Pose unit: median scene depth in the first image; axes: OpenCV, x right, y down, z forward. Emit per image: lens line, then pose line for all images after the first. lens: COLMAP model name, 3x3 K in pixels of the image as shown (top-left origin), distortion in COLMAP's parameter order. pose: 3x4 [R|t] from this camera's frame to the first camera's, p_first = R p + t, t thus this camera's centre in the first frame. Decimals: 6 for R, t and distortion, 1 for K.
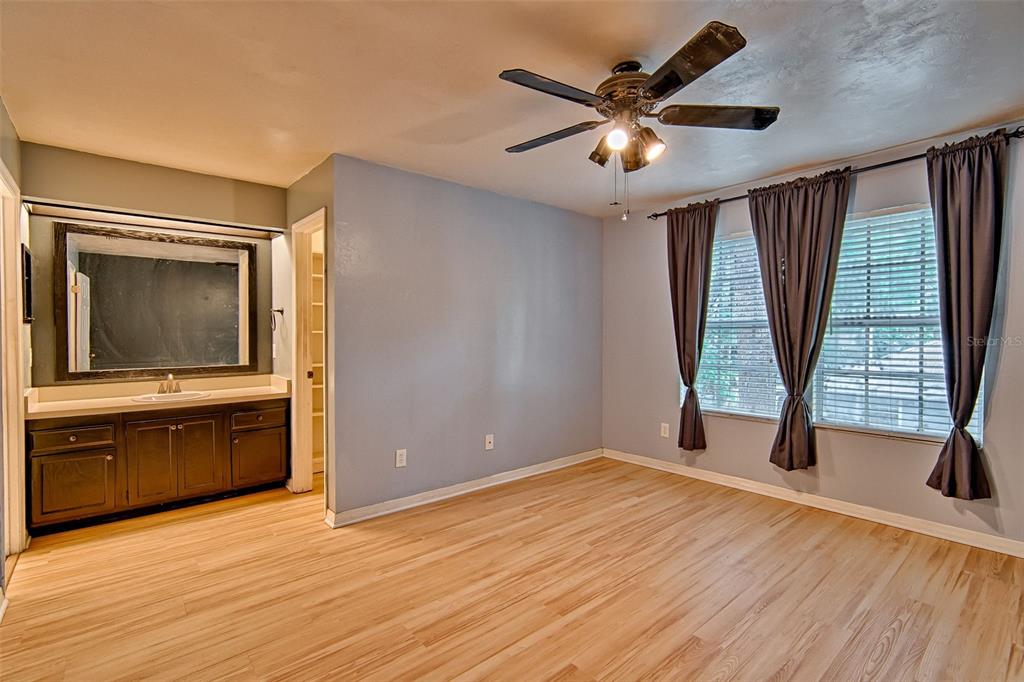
lens RADIAL K [[472.1, 0, 510.1], [0, 472.1, 349.9], [0, 0, 1]] dist [-0.001402, -0.000091]
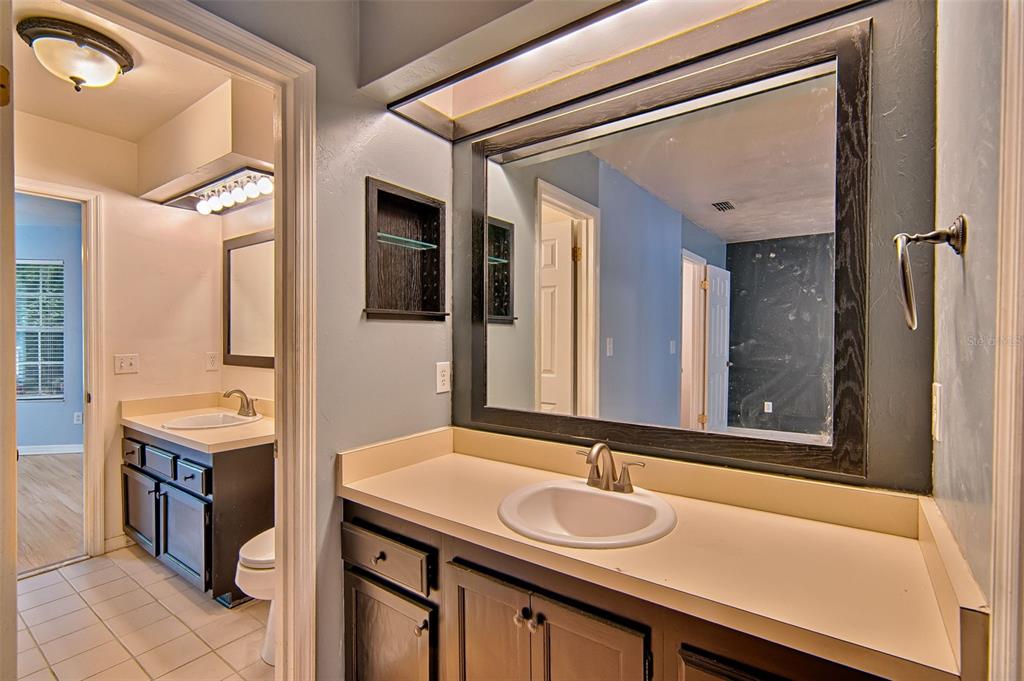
lens RADIAL K [[467.0, 0, 512.0], [0, 467.0, 340.5], [0, 0, 1]] dist [-0.013945, -0.000257]
pose [[0.249821, 0.012267, -0.968214, -0.430831], [-0.042226, 0.999107, 0.001763, -0.037264], [0.967371, 0.040444, 0.250116, 0.976475]]
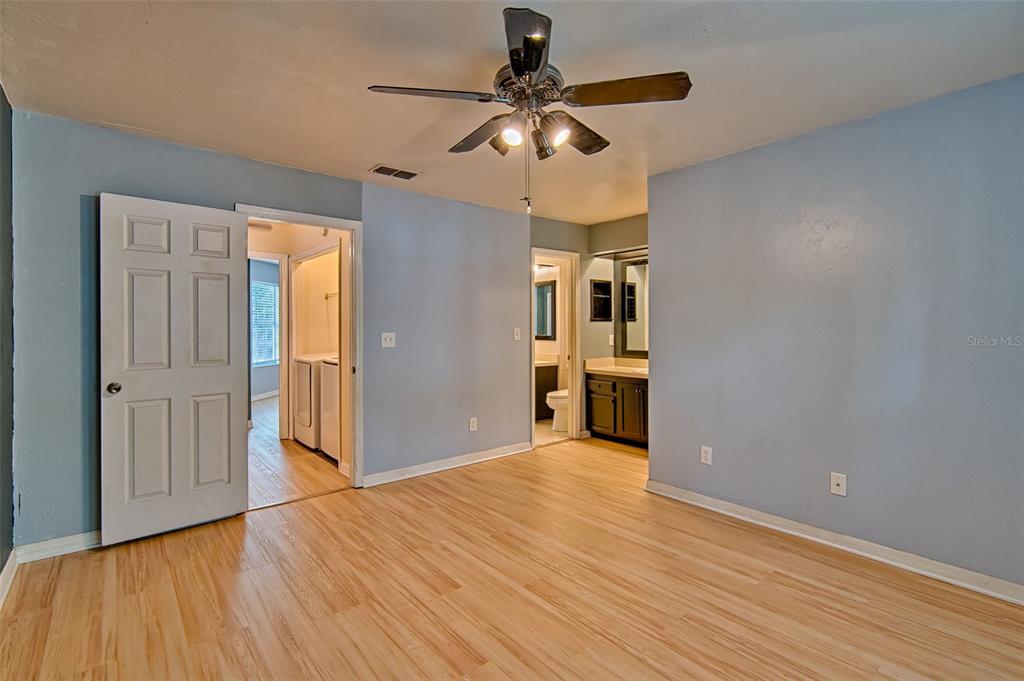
lens RADIAL K [[472.1, 0, 510.1], [0, 472.1, 349.4], [0, 0, 1]] dist [-0.001402, -0.000091]
pose [[-0.006869, 0.048224, -0.998813, 0.808941], [-0.027699, 0.998444, 0.048397, -0.026734], [0.999593, 0.027999, -0.005522, 0.656298]]
